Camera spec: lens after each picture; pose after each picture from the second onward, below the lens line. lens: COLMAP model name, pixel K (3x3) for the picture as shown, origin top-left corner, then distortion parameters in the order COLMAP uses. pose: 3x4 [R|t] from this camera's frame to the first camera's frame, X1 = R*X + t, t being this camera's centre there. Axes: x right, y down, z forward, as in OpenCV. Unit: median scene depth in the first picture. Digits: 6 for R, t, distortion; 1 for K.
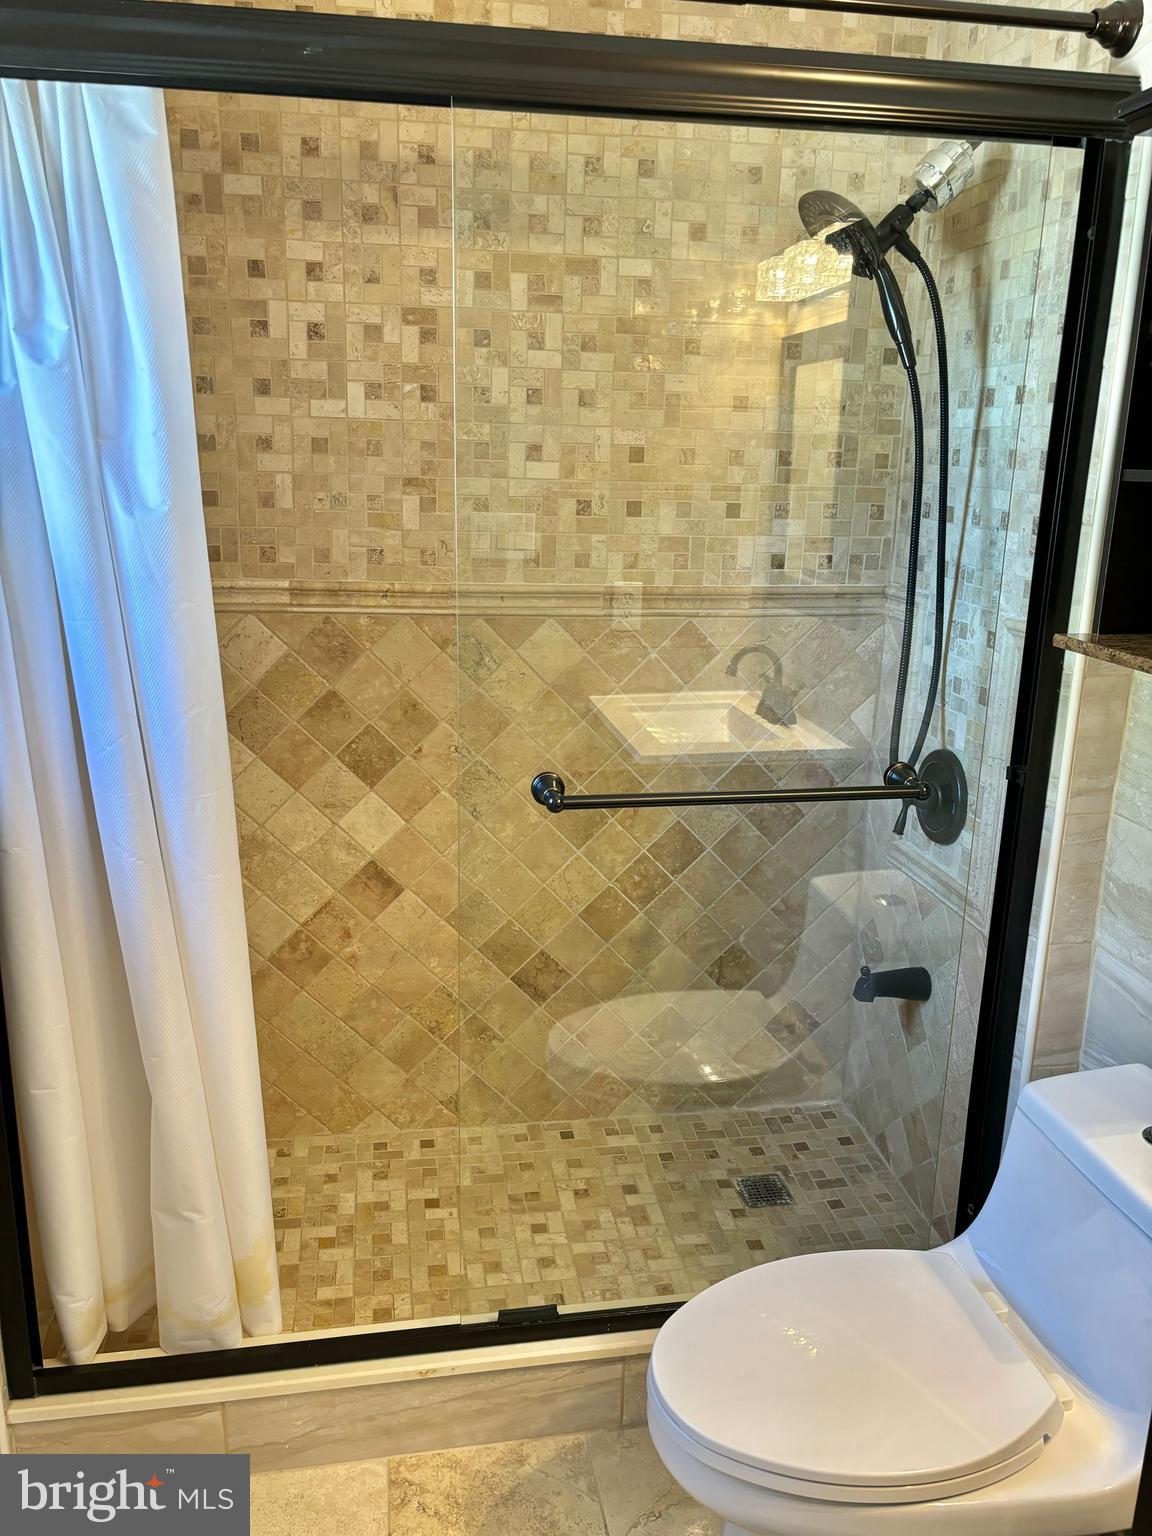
lens RADIAL K [[1160.5, 0, 560.5], [0, 1160.5, 764.4], [0, 0, 1]] dist [0.053847, -0.053382]
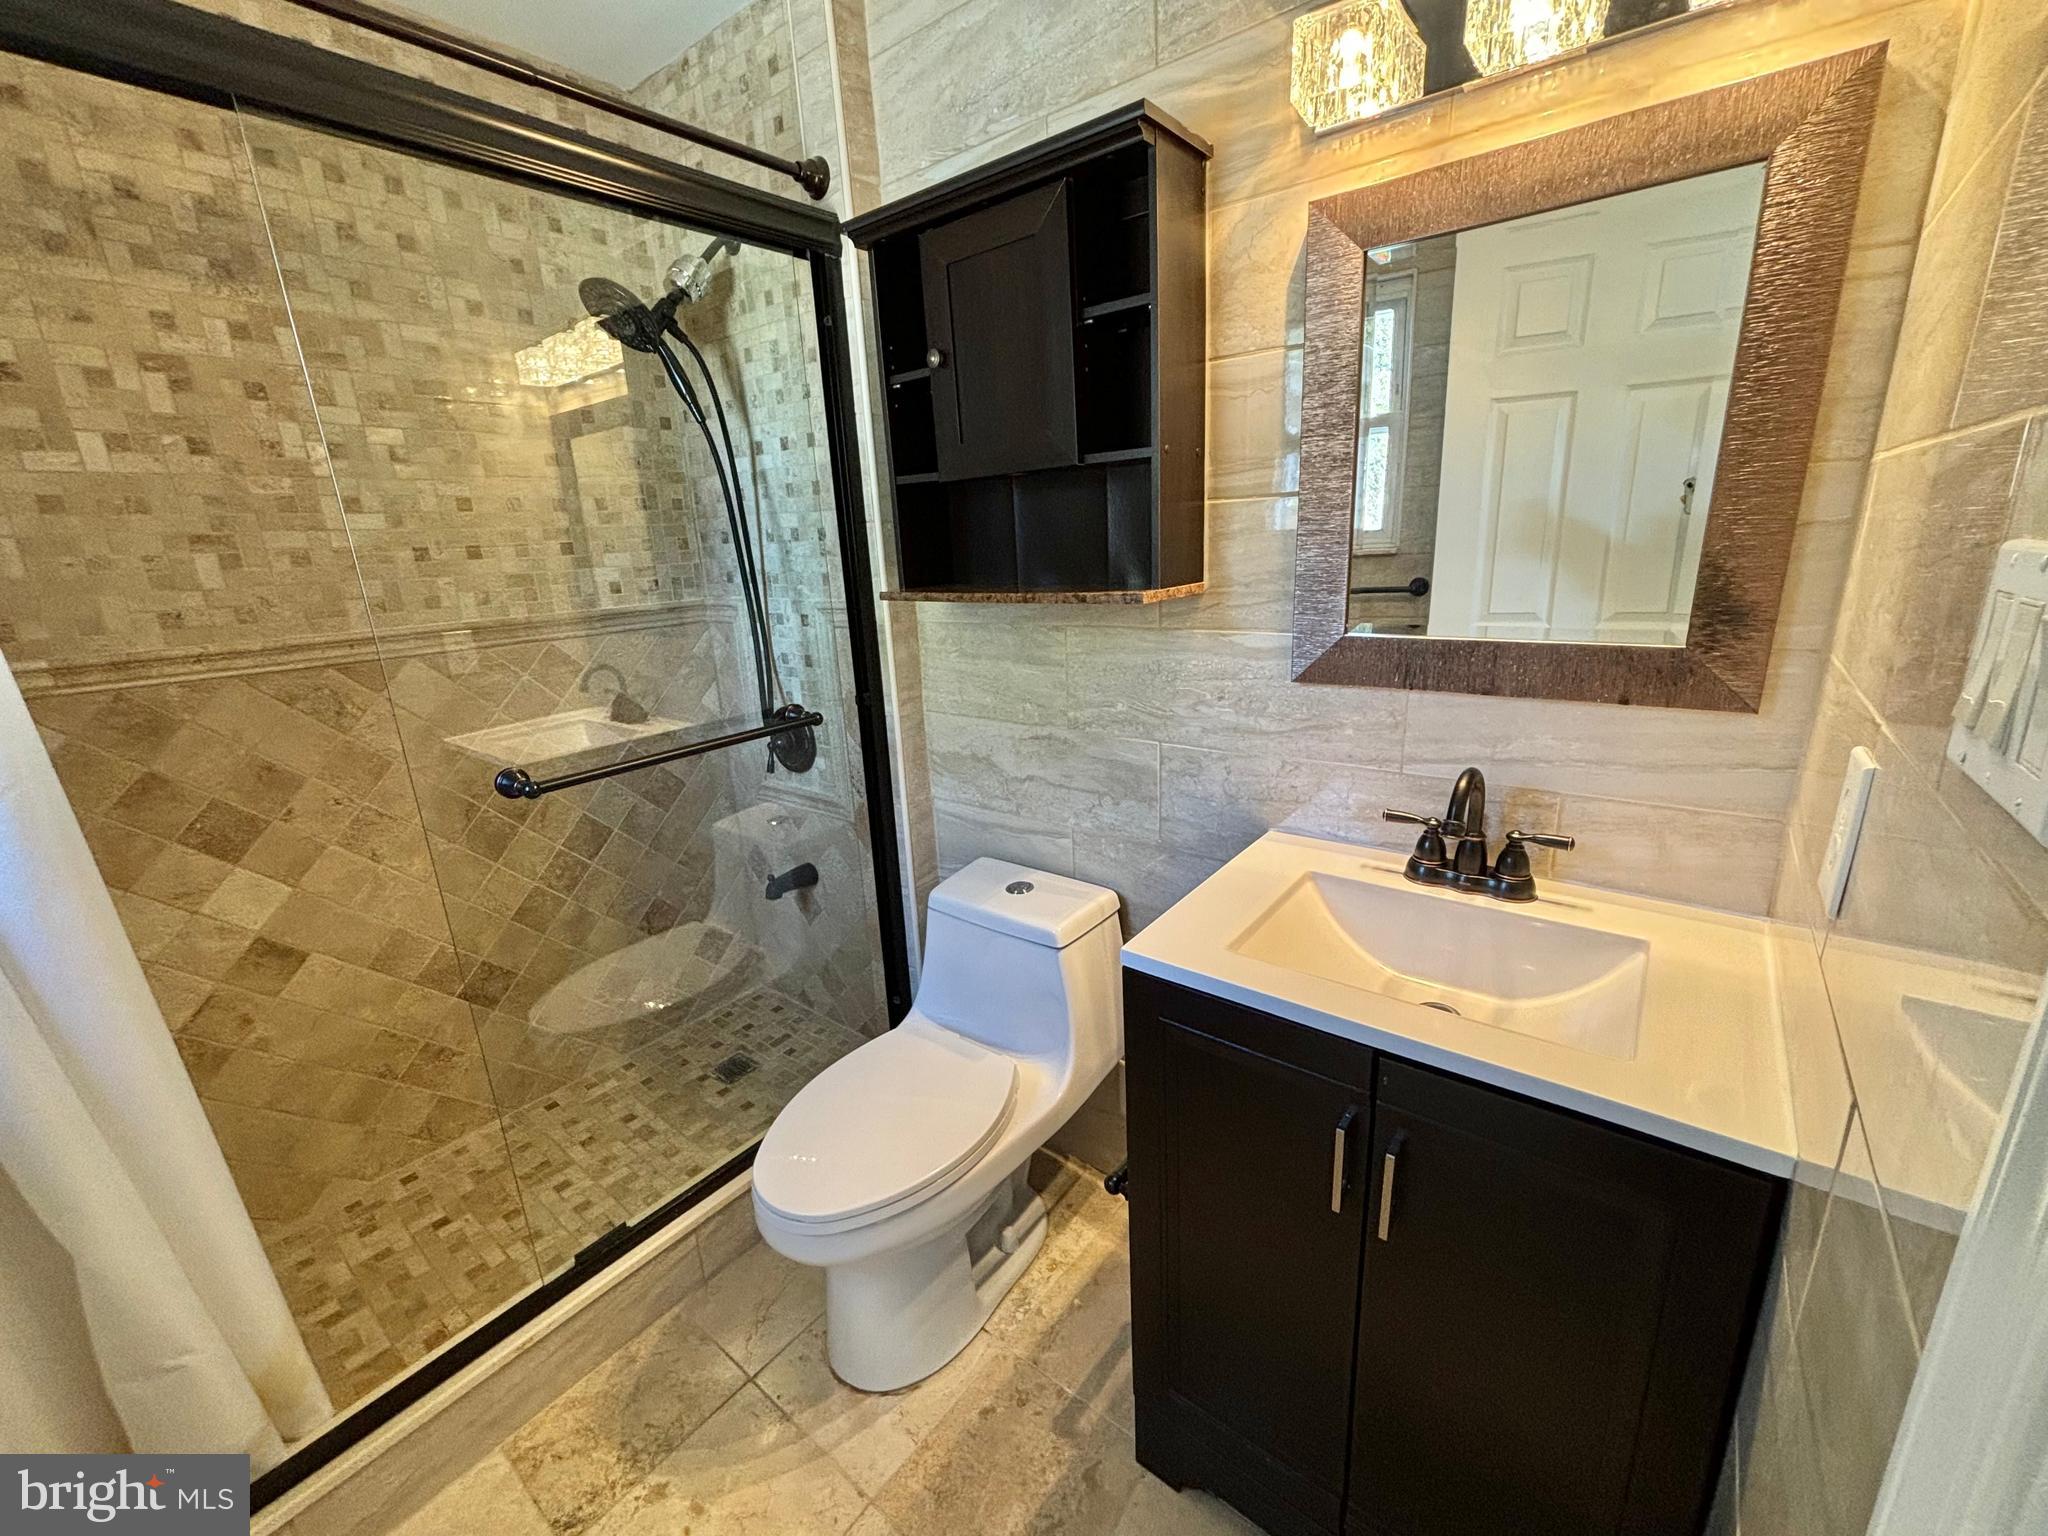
lens RADIAL K [[830.4, 0, 1011.7], [0, 830.4, 769.0], [0, 0, 1]] dist [0.003155, -0.000529]
pose [[0.740921, -0.234494, 0.629324, -0.108447], [0.231700, 0.968781, 0.088194, 0.033920], [-0.630358, 0.080470, 0.772123, 0.068152]]
